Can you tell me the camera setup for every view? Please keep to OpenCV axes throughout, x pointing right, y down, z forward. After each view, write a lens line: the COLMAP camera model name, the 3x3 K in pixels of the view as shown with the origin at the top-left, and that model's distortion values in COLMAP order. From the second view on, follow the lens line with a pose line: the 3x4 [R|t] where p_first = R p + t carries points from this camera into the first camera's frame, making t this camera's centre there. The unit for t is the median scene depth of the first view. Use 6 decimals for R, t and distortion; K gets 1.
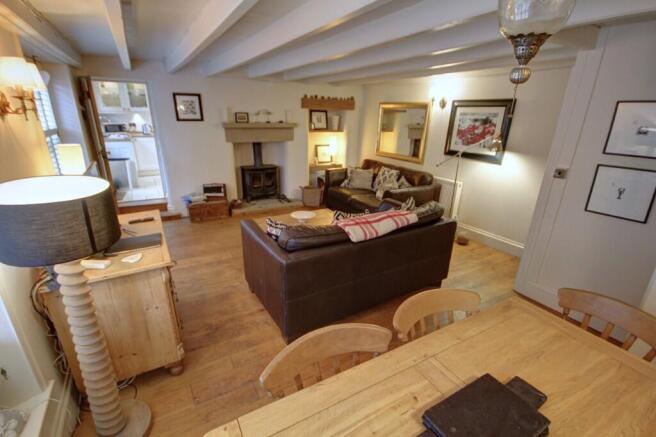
lens RADIAL K [[306.5, 0, 328.4], [0, 306.5, 219.2], [0, 0, 1]] dist [0.007429, 0.000121]
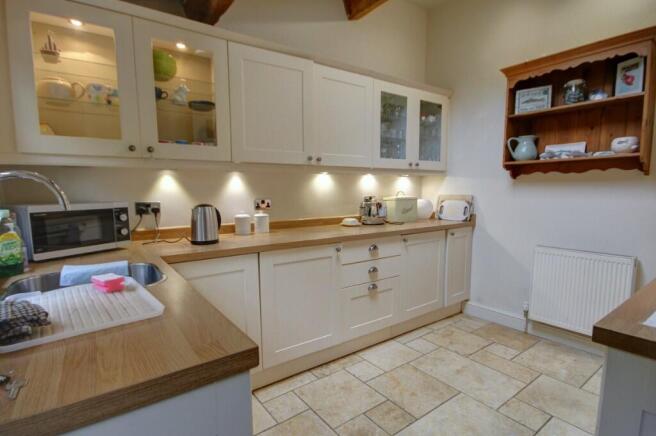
lens RADIAL K [[324.8, 0, 329.9], [0, 324.8, 220.4], [0, 0, 1]] dist [0.001147, -0.000804]
pose [[0.994286, -0.027766, 0.103078, -0.692619], [0.050998, 0.971819, -0.230144, -0.304403], [-0.093782, 0.234085, 0.967682, 0.970055]]
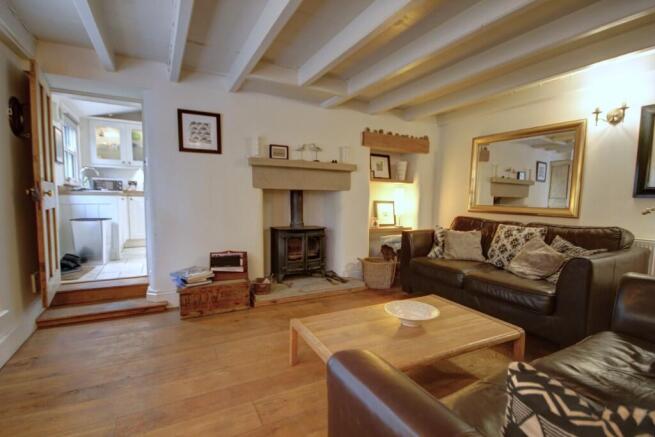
lens RADIAL K [[306.1, 0, 332.2], [0, 306.1, 221.2], [0, 0, 1]] dist [0.007429, 0.000121]
pose [[0.999619, -0.004437, -0.027245, -0.140727], [-0.002599, 0.967488, -0.252902, -0.019288], [0.027482, 0.252876, 0.967108, 0.377013]]
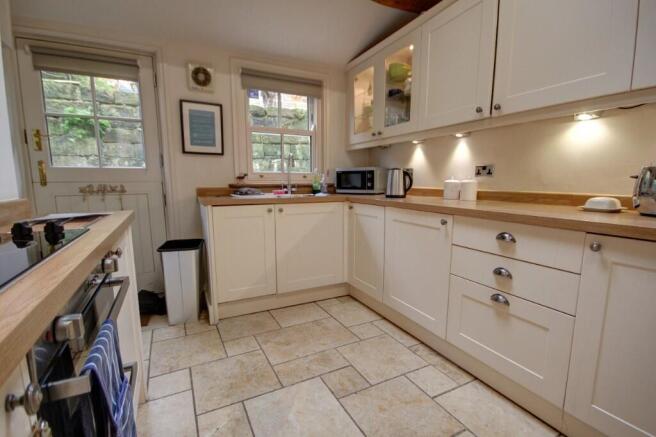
lens RADIAL K [[324.8, 0, 329.9], [0, 324.8, 220.8], [0, 0, 1]] dist [0.001147, -0.000804]
pose [[-0.064678, 0.112803, -0.991510, -0.287574], [-0.327631, 0.936113, 0.127872, -0.370328], [0.942589, 0.333120, -0.023588, 1.282497]]
